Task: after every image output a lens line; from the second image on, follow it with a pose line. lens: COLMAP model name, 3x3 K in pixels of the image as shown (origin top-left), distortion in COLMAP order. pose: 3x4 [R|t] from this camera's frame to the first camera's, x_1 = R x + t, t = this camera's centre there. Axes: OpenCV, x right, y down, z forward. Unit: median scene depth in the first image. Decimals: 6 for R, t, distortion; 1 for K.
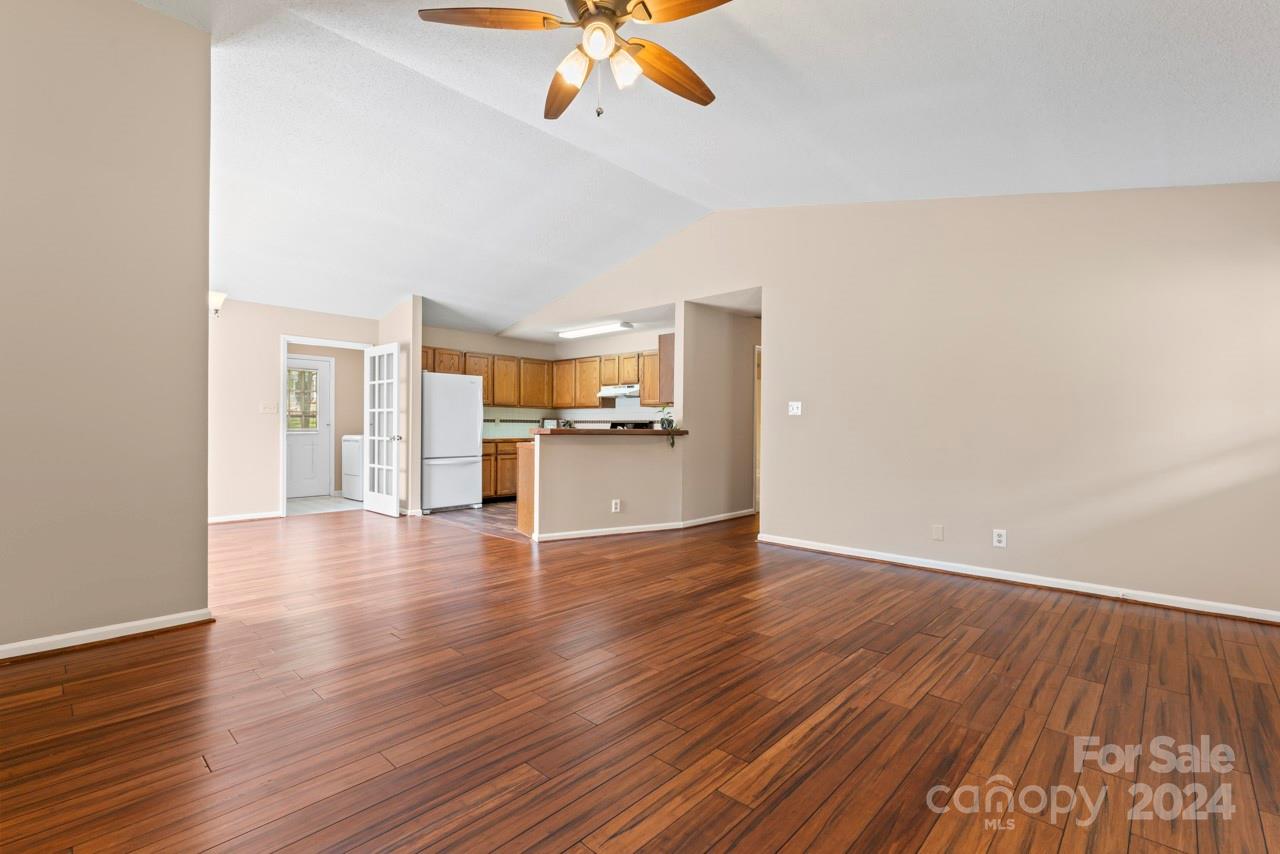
lens RADIAL K [[575.6, 0, 632.6], [0, 575.6, 429.3], [0, 0, 1]] dist [0.000784, -0.000687]
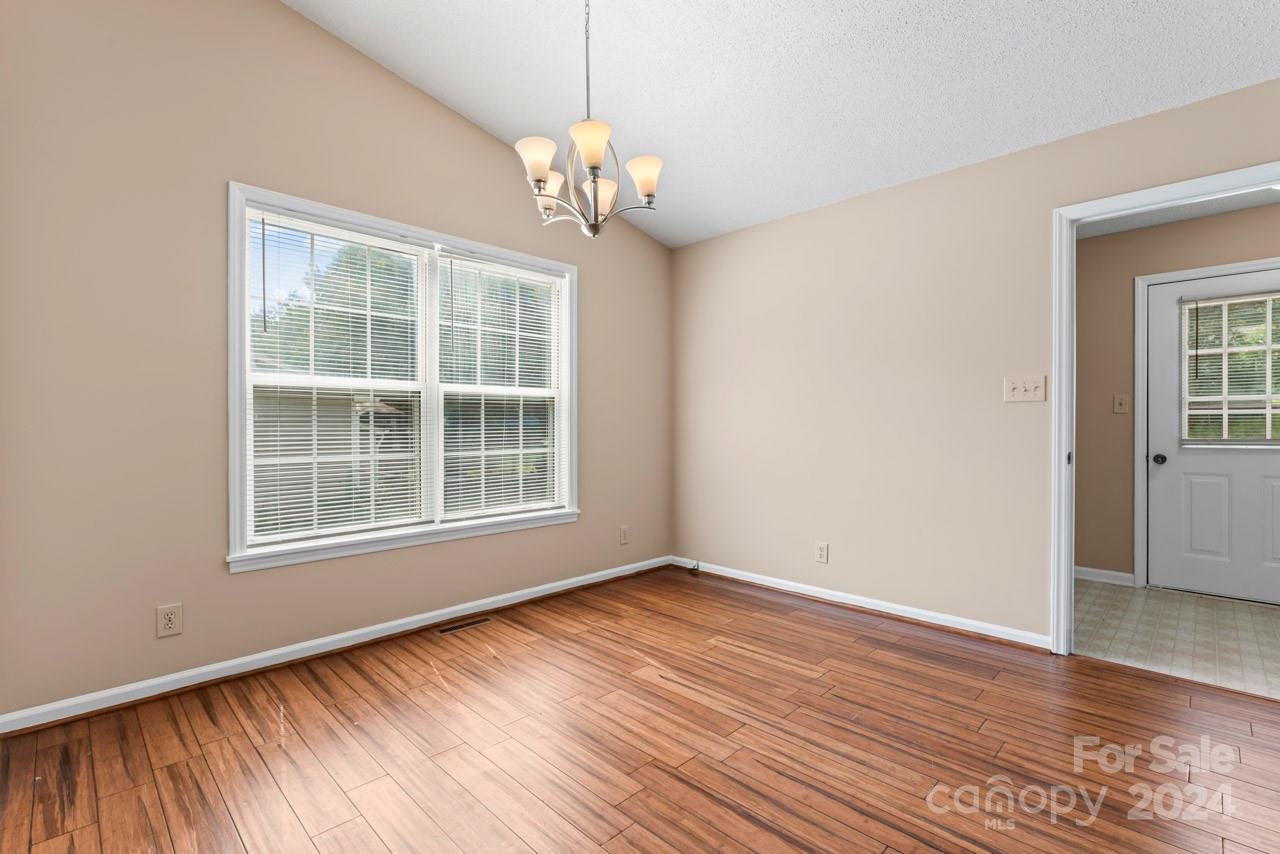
lens RADIAL K [[575.6, 0, 639.4], [0, 575.6, 432.5], [0, 0, 1]] dist [0.000784, -0.000687]
pose [[-0.016501, 0.004720, -0.999853, -0.311211], [-0.005140, 0.999975, 0.004806, -0.008464], [0.999851, 0.005219, -0.016476, 1.154932]]
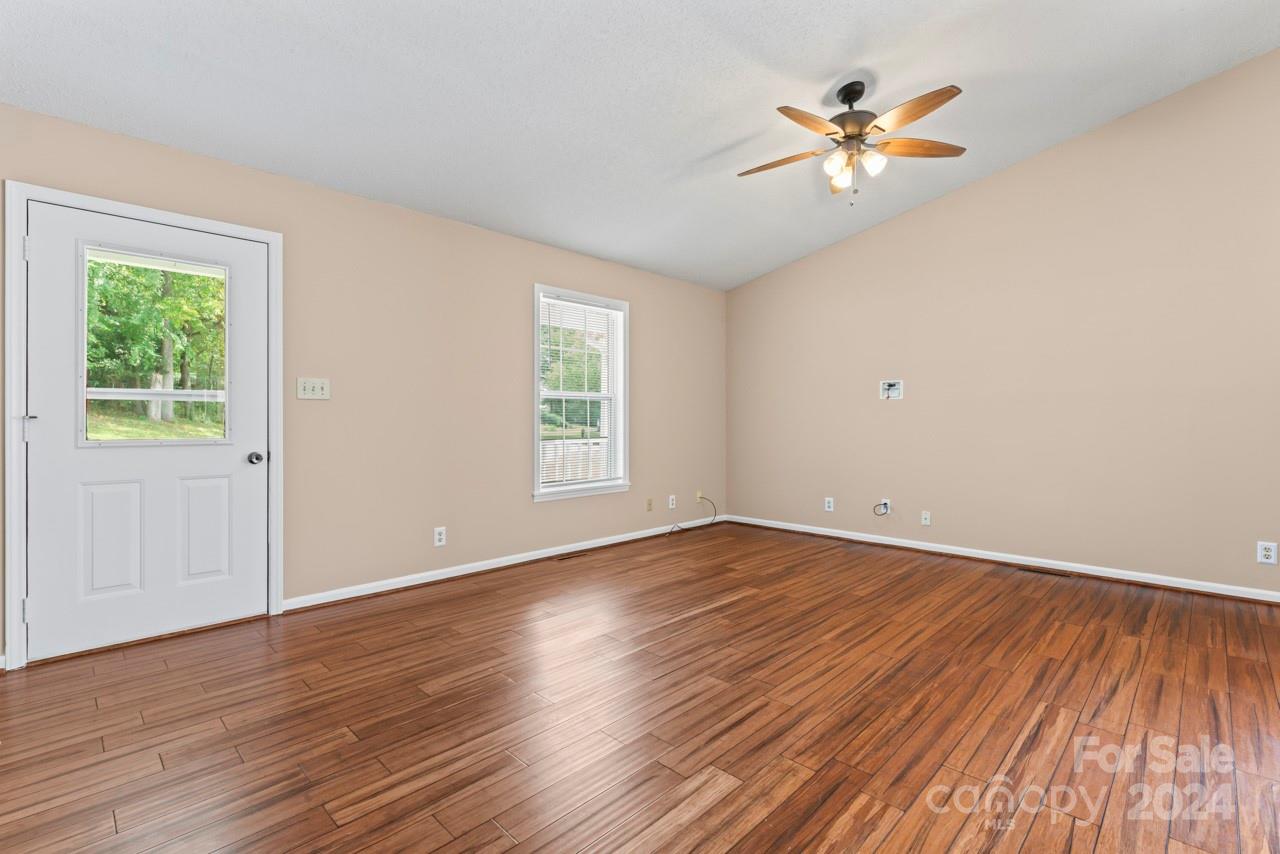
lens RADIAL K [[575.6, 0, 639.5], [0, 575.6, 423.0], [0, 0, 1]] dist [0.000784, -0.000687]
pose [[-0.999801, -0.006414, 0.018889, 0.236813], [-0.006279, 0.999954, 0.007219, -0.001494], [-0.018935, 0.007099, -0.999796, 1.318670]]
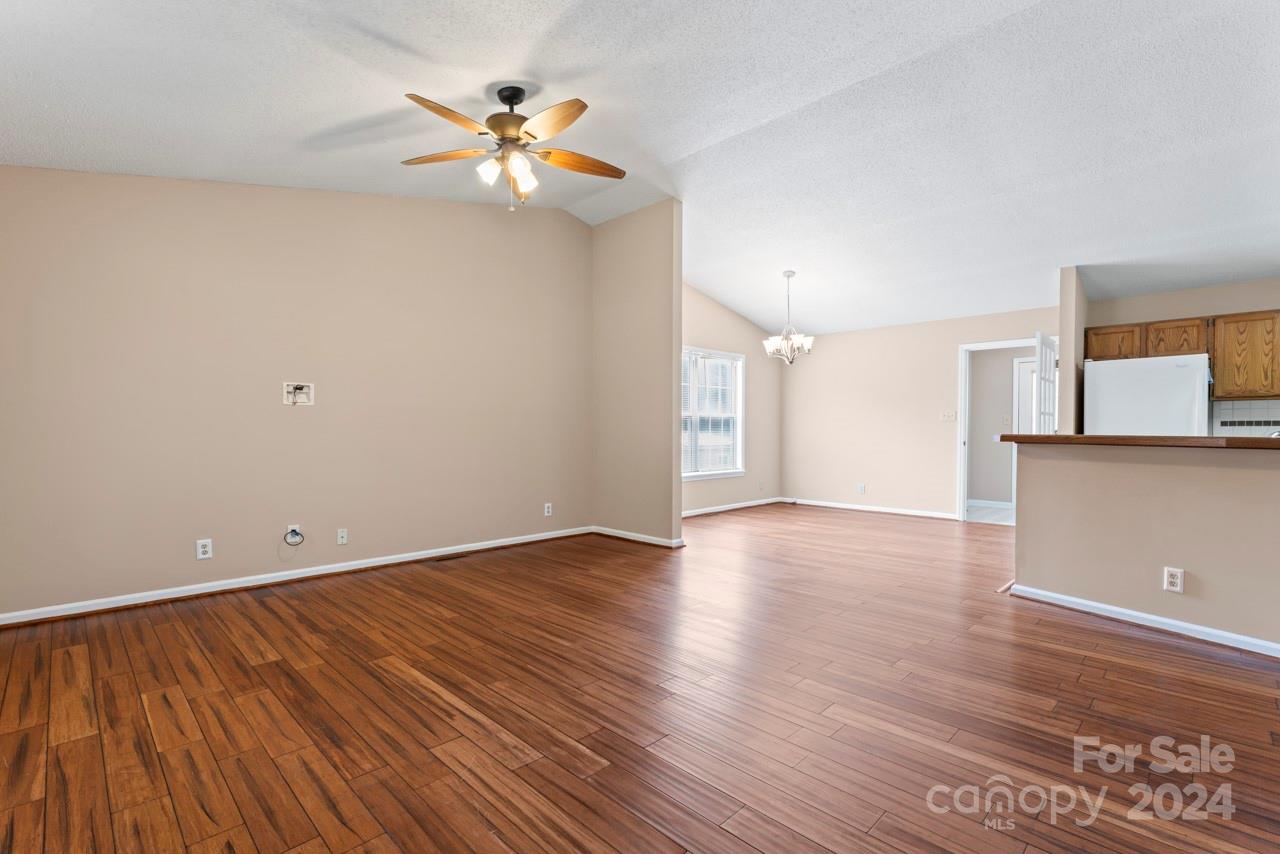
lens RADIAL K [[575.6, 0, 635.8], [0, 575.6, 443.0], [0, 0, 1]] dist [0.000784, -0.000687]
pose [[-0.026391, 0.014823, -0.999542, 0.728541], [-0.006775, 0.999864, 0.015006, 0.001815], [0.999629, 0.007168, -0.026287, 0.722224]]
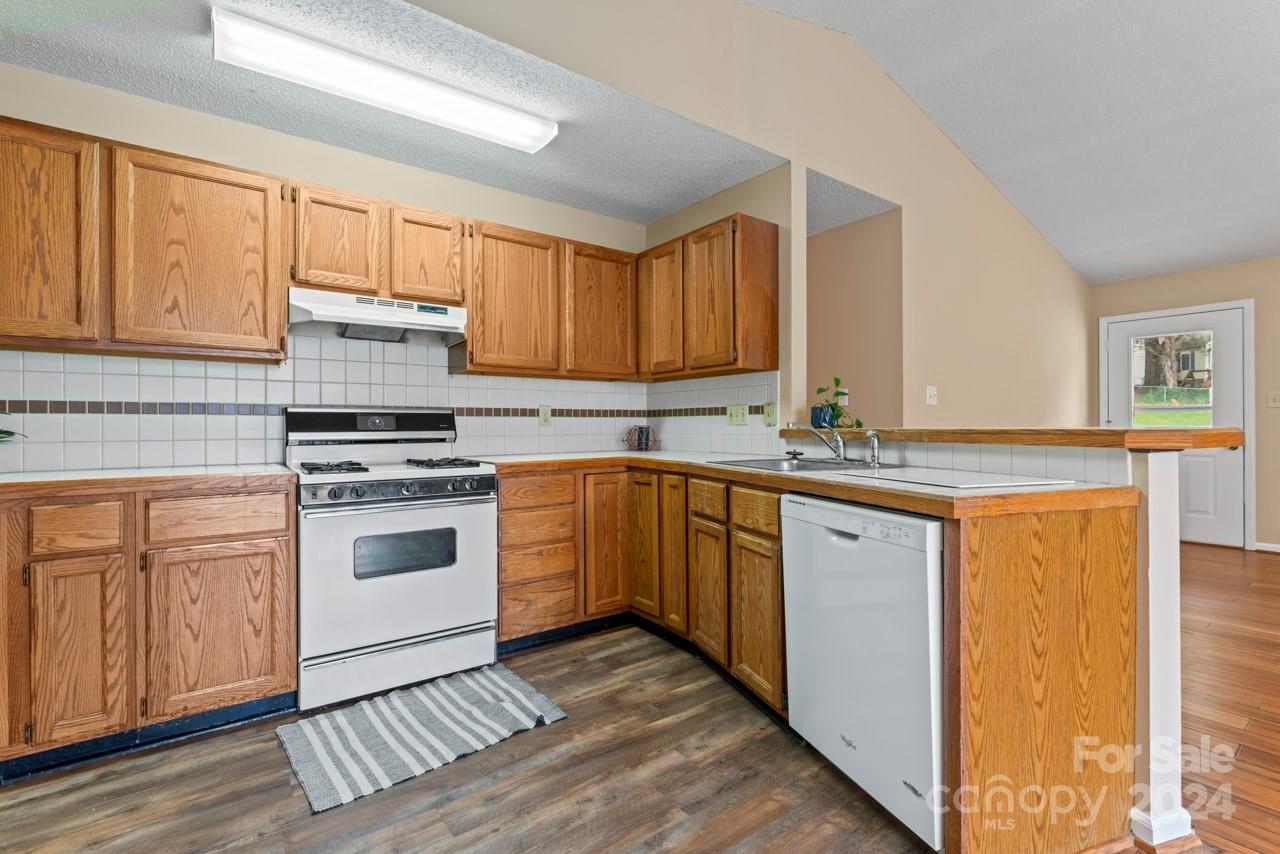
lens RADIAL K [[575.6, 0, 637.9], [0, 575.6, 425.5], [0, 0, 1]] dist [0.000784, -0.000687]
pose [[0.169632, -0.007813, 0.985477, -0.632121], [0.010284, 0.999928, 0.006157, -0.009547], [-0.985454, 0.009090, 0.169700, 1.587904]]
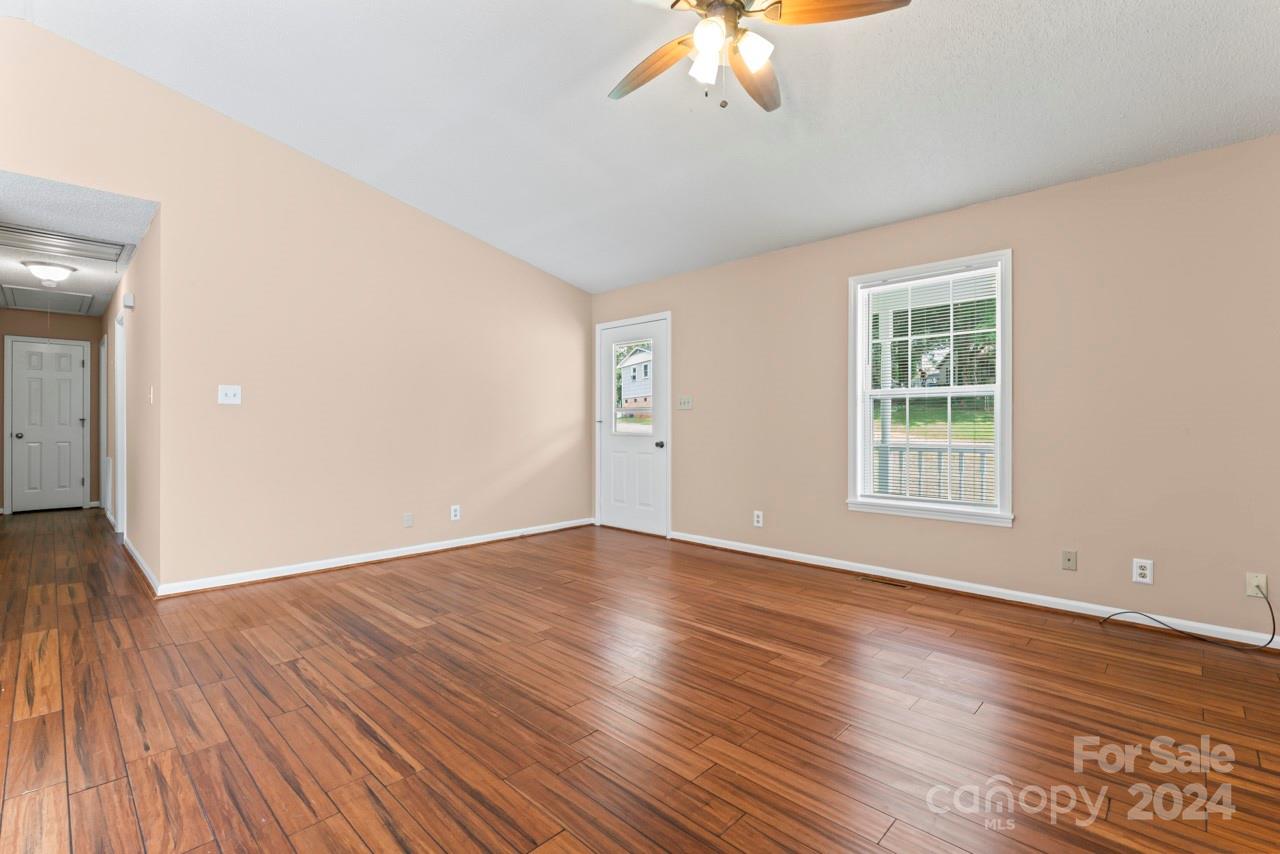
lens RADIAL K [[575.6, 0, 642.7], [0, 575.6, 425.8], [0, 0, 1]] dist [0.000784, -0.000687]
pose [[0.003187, -0.011894, 0.999924, -0.561356], [0.001979, 0.999927, 0.011888, -0.005270], [-0.999993, 0.001941, 0.003210, 0.609603]]
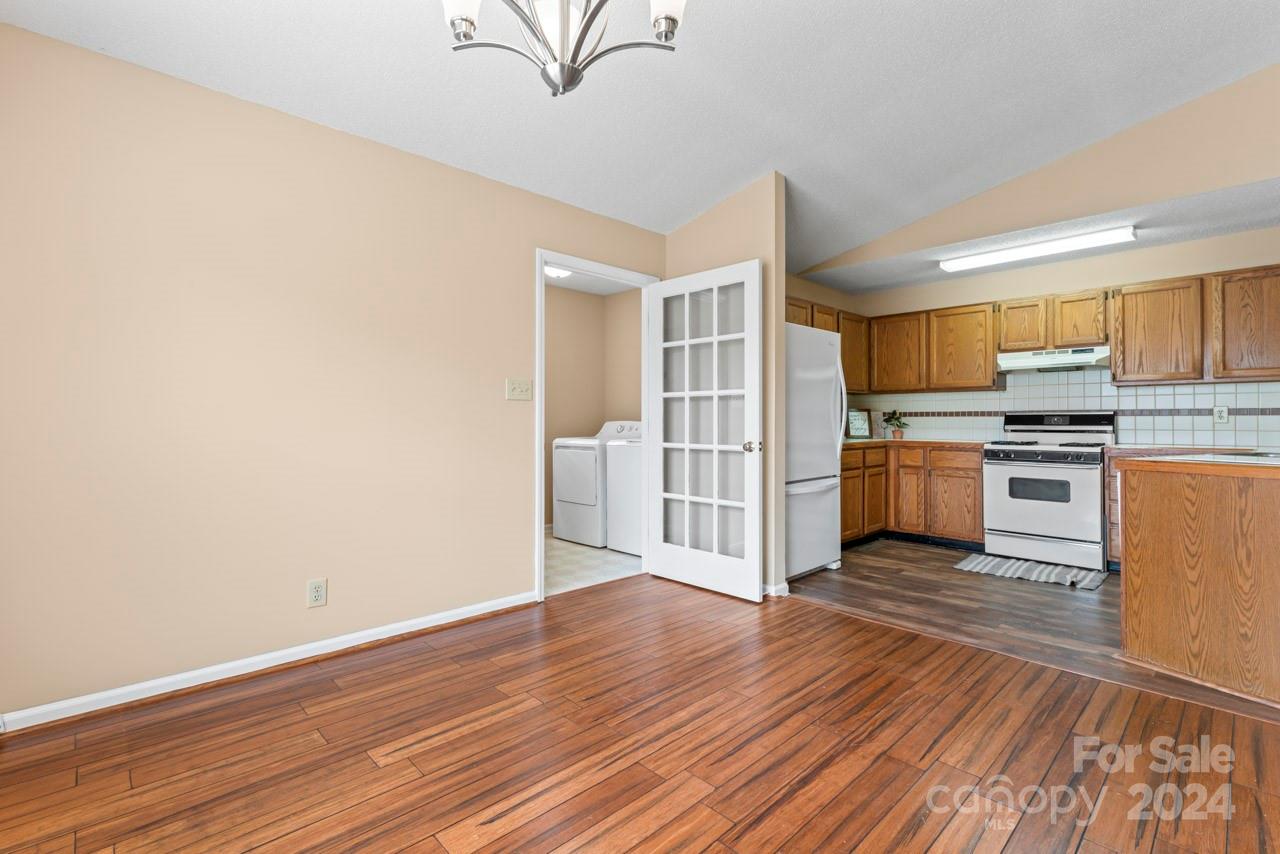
lens RADIAL K [[575.6, 0, 641.3], [0, 575.6, 415.9], [0, 0, 1]] dist [0.000784, -0.000687]
pose [[0.998603, -0.007281, -0.052328, -0.793450], [0.006483, 0.999861, -0.015389, -0.008093], [0.052433, 0.015028, 0.998511, 0.795598]]
